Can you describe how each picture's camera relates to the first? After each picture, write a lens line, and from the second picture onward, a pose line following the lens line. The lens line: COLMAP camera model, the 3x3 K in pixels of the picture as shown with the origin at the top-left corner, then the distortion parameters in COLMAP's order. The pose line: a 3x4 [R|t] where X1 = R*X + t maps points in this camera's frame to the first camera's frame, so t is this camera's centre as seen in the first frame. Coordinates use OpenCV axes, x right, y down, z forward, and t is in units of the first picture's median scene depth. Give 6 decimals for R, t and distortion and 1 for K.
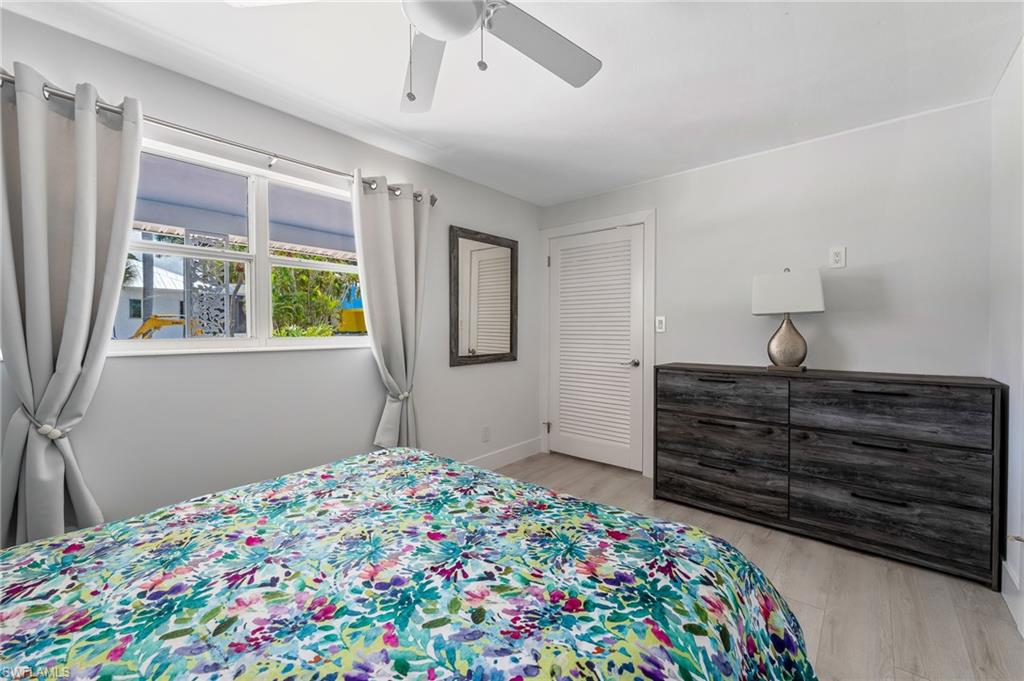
lens RADIAL K [[415.9, 0, 510.8], [0, 415.9, 332.1], [0, 0, 1]] dist [-0.010831, -0.000099]
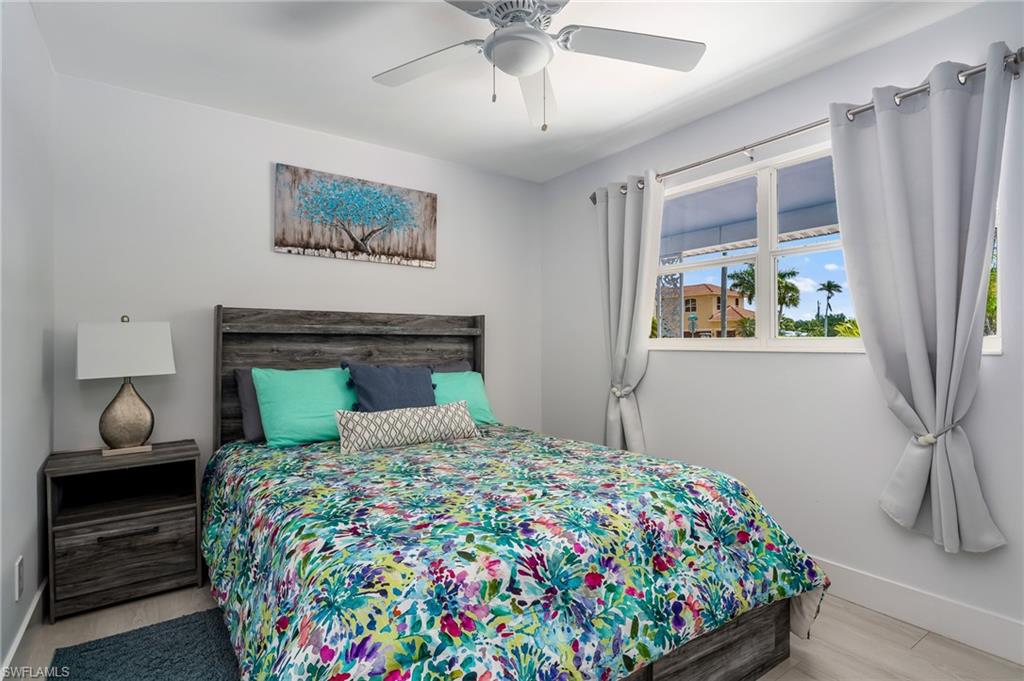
lens RADIAL K [[503.6, 0, 512.0], [0, 503.6, 340.5], [0, 0, 1]] dist [0.001191, 0.000090]
pose [[-0.235414, 0.004381, -0.971885, 1.283510], [0.001669, 0.999990, 0.004104, 0.025680], [0.971894, -0.000656, -0.235419, 1.377904]]
